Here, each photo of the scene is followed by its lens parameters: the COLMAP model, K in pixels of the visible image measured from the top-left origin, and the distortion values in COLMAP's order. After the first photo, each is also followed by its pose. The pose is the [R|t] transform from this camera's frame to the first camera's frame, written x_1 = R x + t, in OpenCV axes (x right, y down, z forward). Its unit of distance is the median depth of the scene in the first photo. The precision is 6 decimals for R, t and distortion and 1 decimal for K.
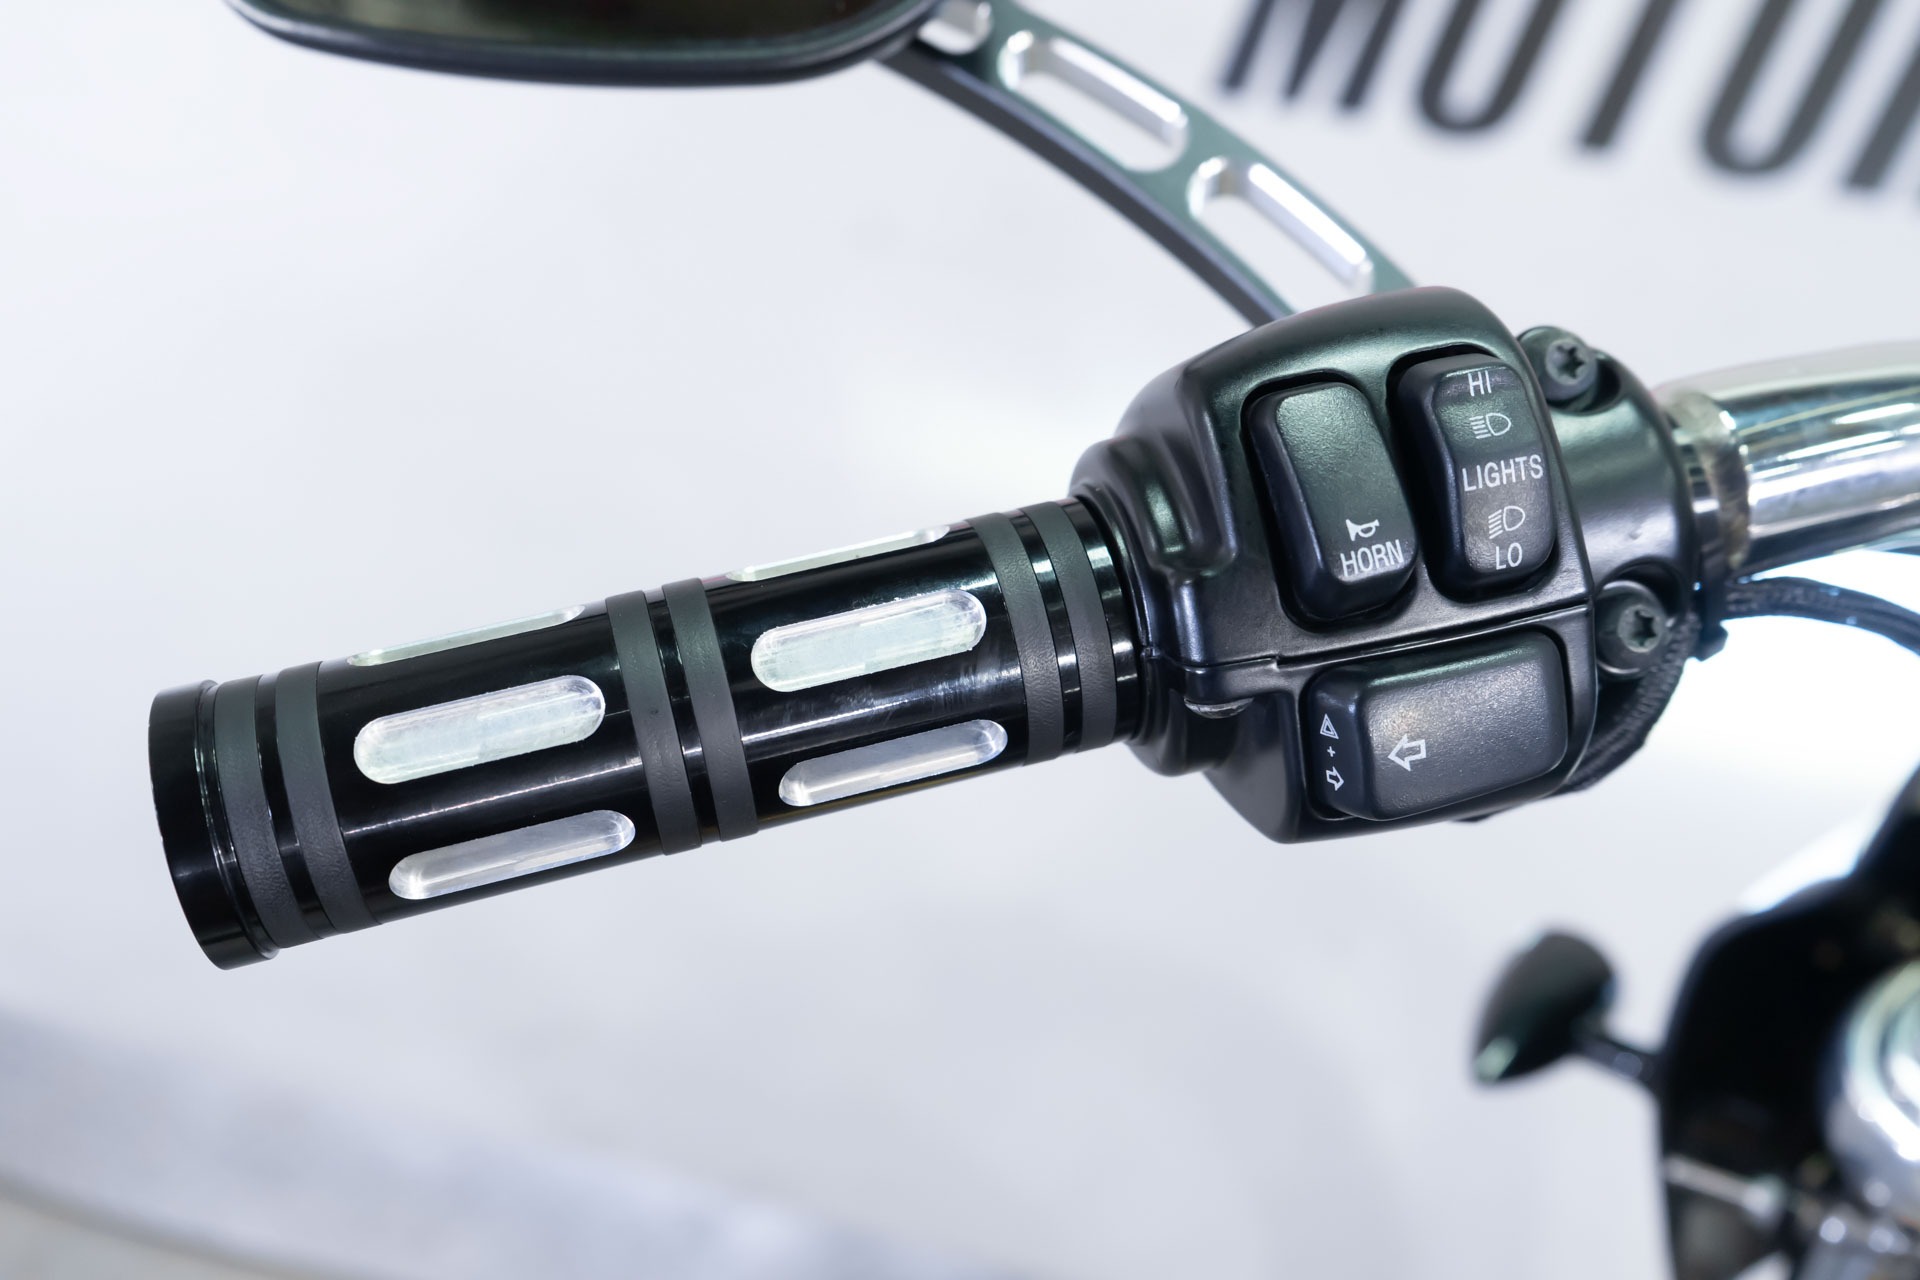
lens RADIAL K [[1914.9, 0, 960.0], [0, 1914.9, 640.0], [0, 0, 1]] dist [-0.010607, 0.032751]
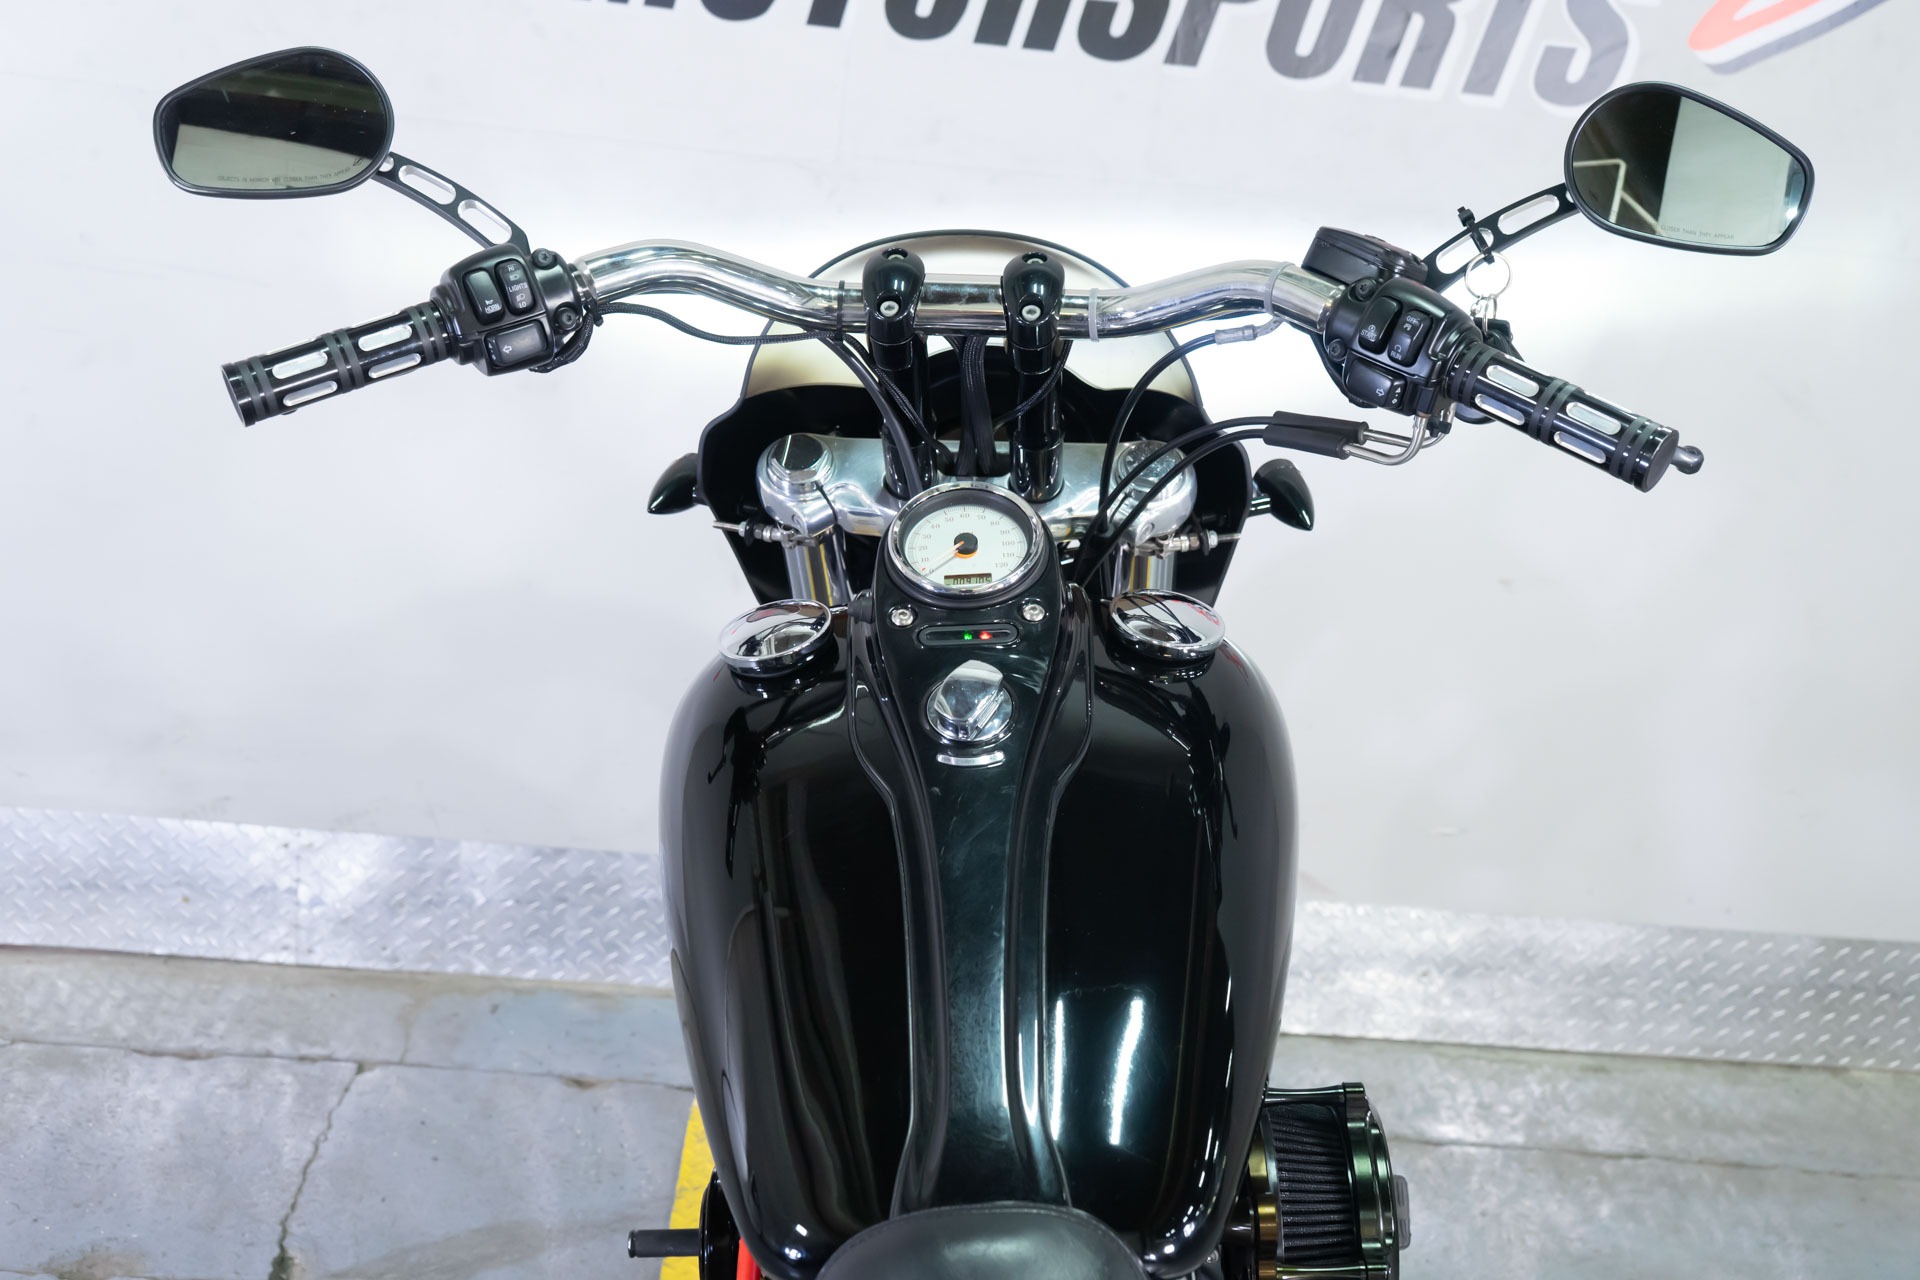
lens RADIAL K [[1904.6, 0, 960.0], [0, 1904.6, 640.0], [0, 0, 1]] dist [0.009222, 0.000066]
pose [[0.963219, -0.140906, 0.228810, 0.124796], [0.113502, 0.985145, 0.128868, 0.266769], [-0.243570, -0.098158, 0.964904, -3.598874]]
